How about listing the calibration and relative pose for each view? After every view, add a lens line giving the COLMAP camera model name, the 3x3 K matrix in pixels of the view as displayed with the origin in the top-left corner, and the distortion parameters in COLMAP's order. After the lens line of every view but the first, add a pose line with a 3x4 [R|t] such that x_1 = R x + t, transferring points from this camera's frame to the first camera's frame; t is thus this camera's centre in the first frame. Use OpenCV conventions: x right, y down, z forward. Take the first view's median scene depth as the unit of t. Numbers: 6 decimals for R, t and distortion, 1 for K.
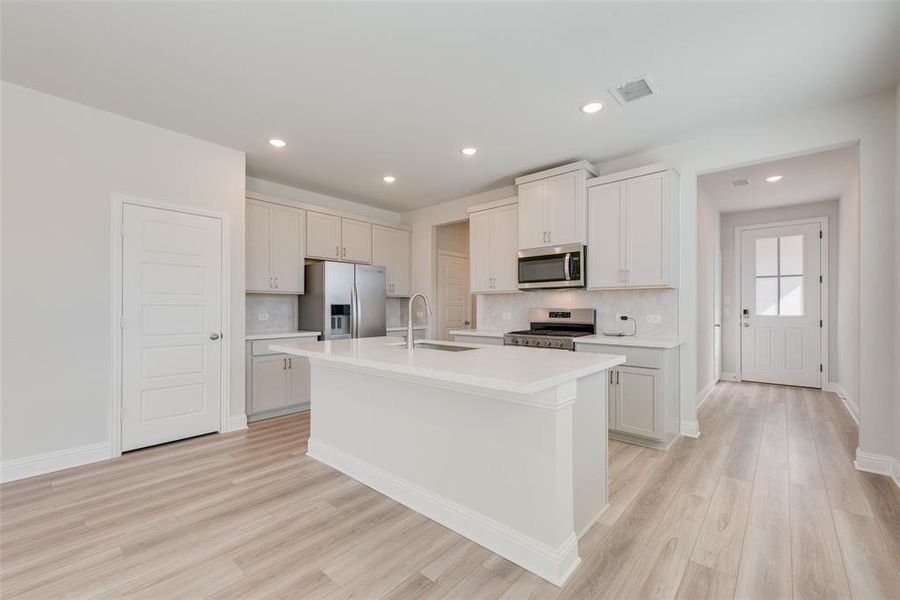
lens RADIAL K [[367.8, 0, 449.4], [0, 367.8, 311.1], [0, 0, 1]] dist [0.023200, -0.012053]
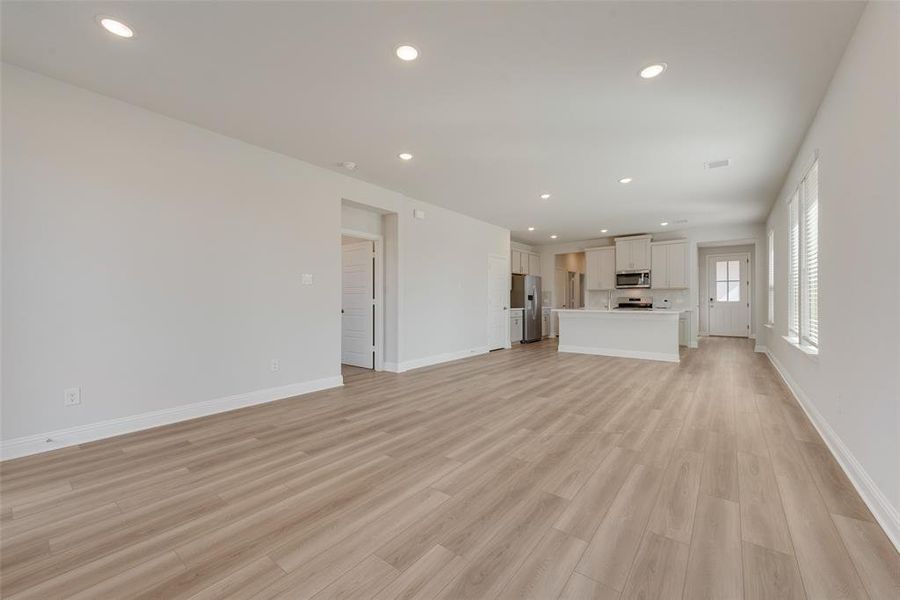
lens RADIAL K [[352.5, 0, 449.3], [0, 352.5, 303.2], [0, 0, 1]] dist [0.020081, -0.009833]
pose [[0.998164, -0.001995, 0.060537, -0.883164], [0.002154, 0.999994, -0.002559, 0.031543], [-0.060532, 0.002685, 0.998163, -0.995696]]
